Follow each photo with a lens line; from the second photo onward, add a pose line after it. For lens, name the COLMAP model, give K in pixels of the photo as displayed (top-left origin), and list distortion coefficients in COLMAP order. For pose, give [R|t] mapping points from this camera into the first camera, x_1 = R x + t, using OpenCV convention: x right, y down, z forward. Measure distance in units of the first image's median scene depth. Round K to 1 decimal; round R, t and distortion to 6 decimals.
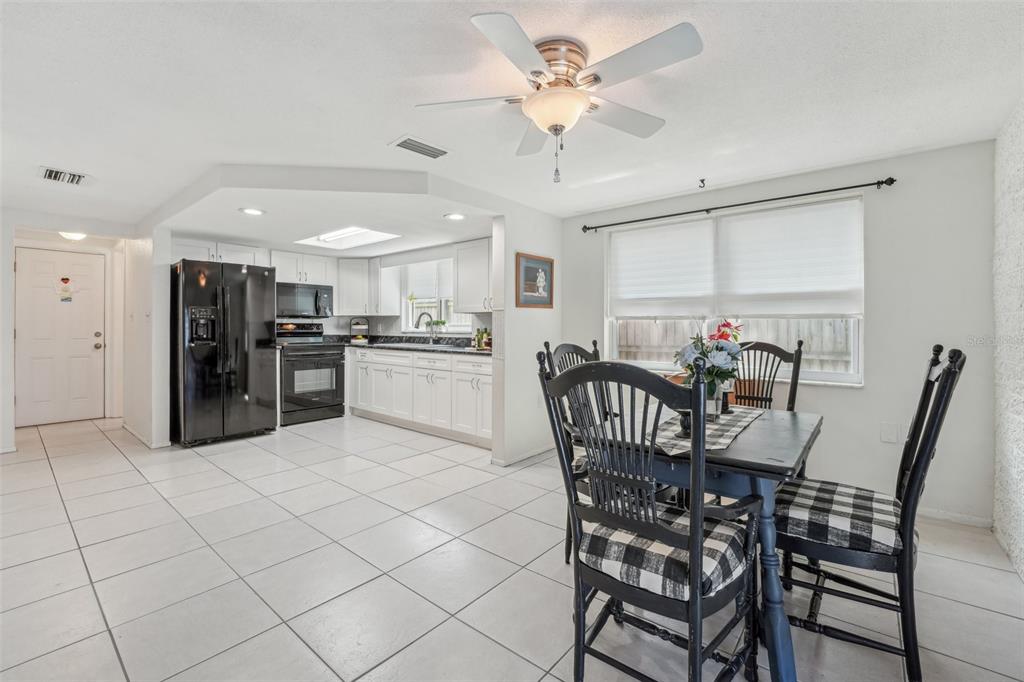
lens RADIAL K [[437.1, 0, 514.5], [0, 437.1, 332.5], [0, 0, 1]] dist [-0.025076, 0.000000]
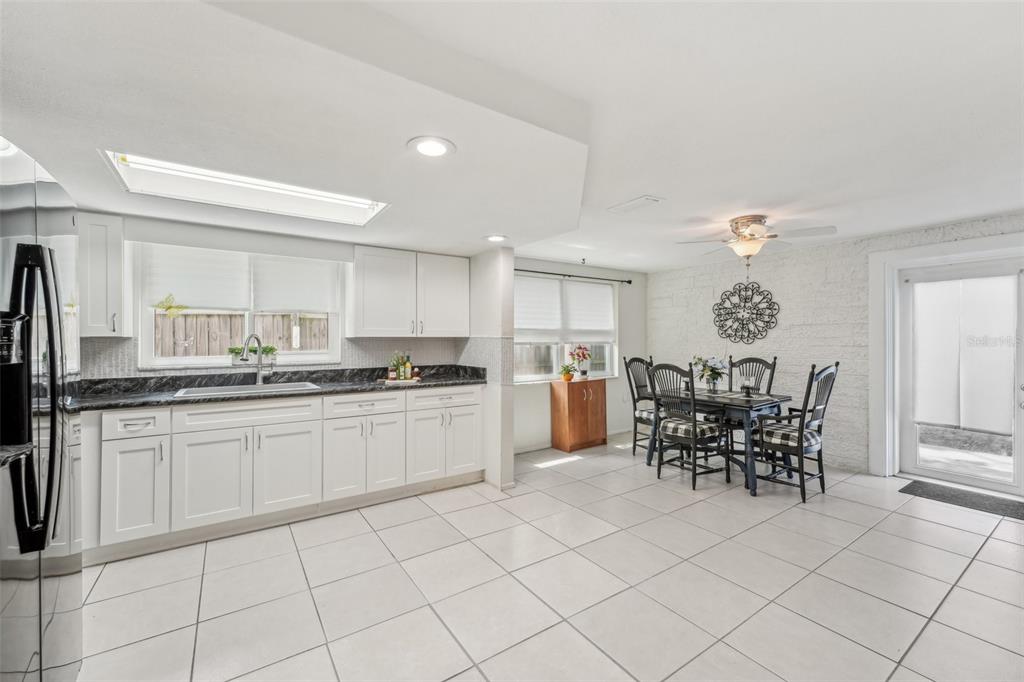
lens RADIAL K [[412.6, 0, 511.6], [0, 412.6, 344.5], [0, 0, 1]] dist [-0.000764, -0.000115]
pose [[0.284396, -0.013026, 0.958618, -0.653963], [0.016327, 0.999828, 0.008742, -0.029871], [-0.958568, 0.013166, 0.284560, 0.481387]]
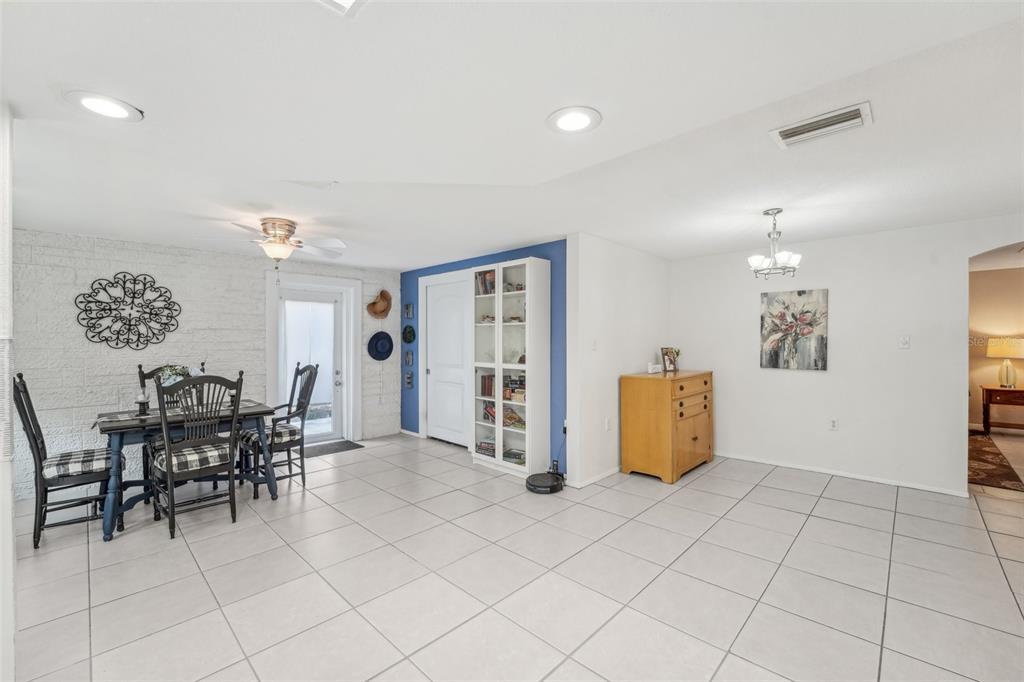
lens RADIAL K [[423.8, 0, 512.0], [0, 423.8, 341.0], [0, 0, 1]] dist [-0.026924, 0.000175]
pose [[-0.996836, 0.006983, 0.079175, -0.365036], [0.007859, 0.999911, 0.010754, -0.032804], [-0.079093, 0.011342, -0.996803, 0.899654]]
